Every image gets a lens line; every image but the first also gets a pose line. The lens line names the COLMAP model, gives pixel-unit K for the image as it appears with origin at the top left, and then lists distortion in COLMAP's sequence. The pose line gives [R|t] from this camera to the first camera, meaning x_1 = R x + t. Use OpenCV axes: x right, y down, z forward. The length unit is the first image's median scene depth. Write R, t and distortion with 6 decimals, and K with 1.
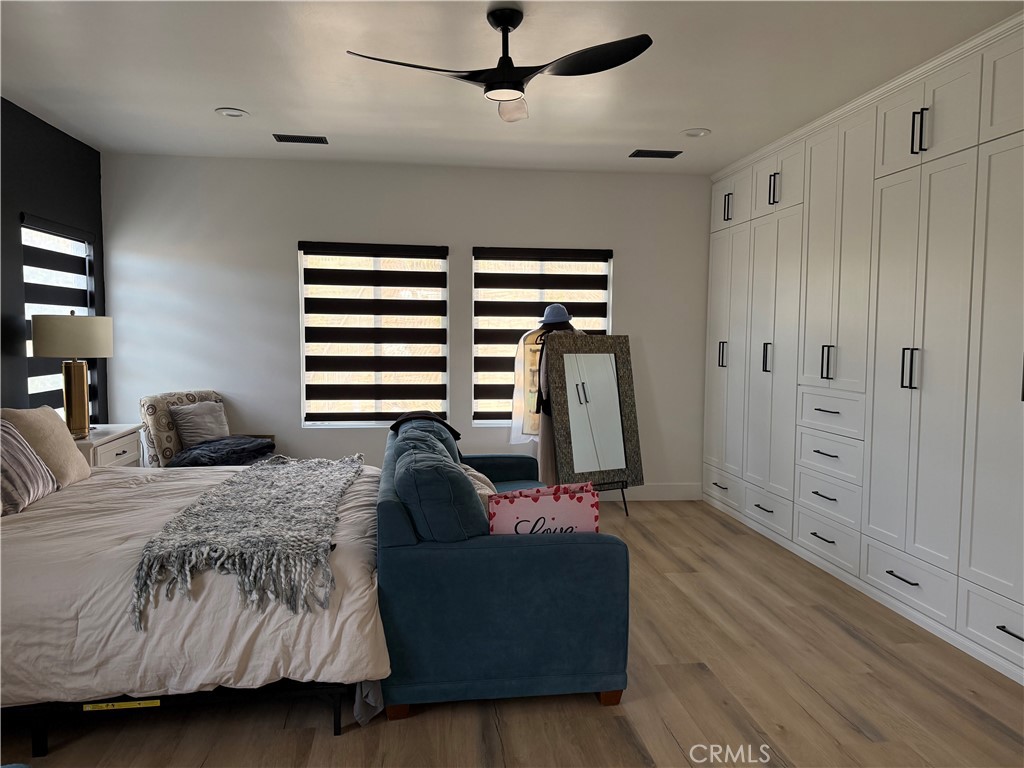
lens RADIAL K [[713.0, 0, 506.4], [0, 713.0, 386.5], [0, 0, 1]] dist [0.102774, -0.144945]
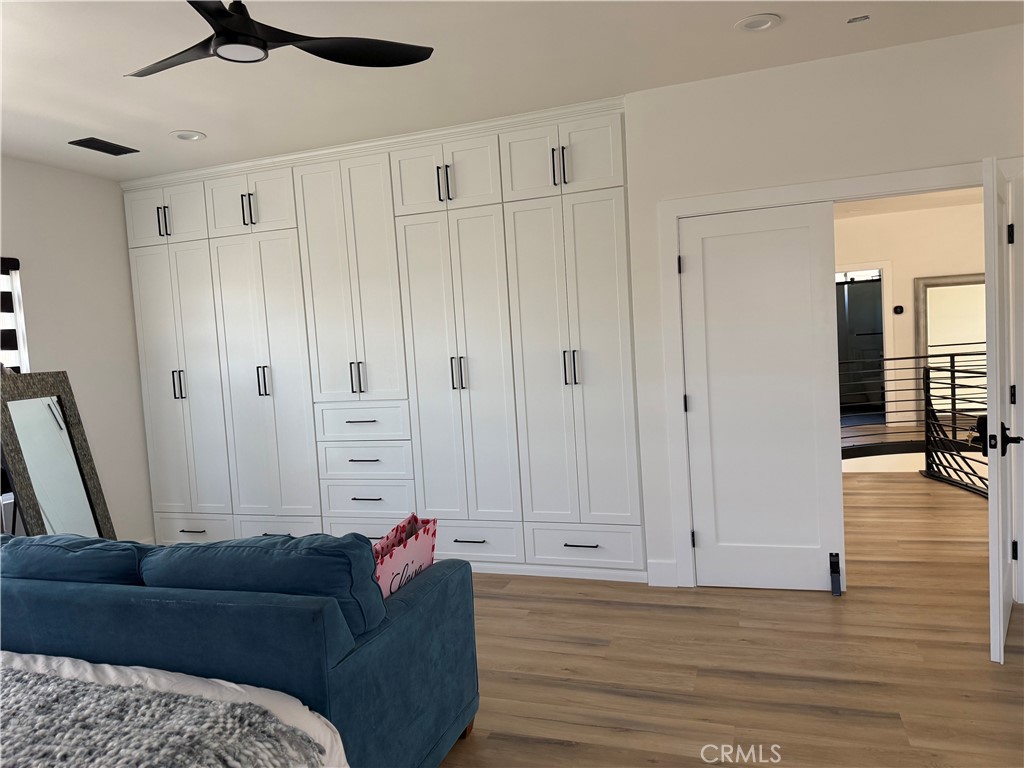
lens RADIAL K [[713.0, 0, 506.4], [0, 713.0, 386.5], [0, 0, 1]] dist [0.102774, -0.144945]
pose [[0.440292, -0.094274, 0.892892, -0.459806], [0.128362, 0.990866, 0.041323, -0.038285], [-0.888632, 0.096419, 0.448371, 0.338388]]
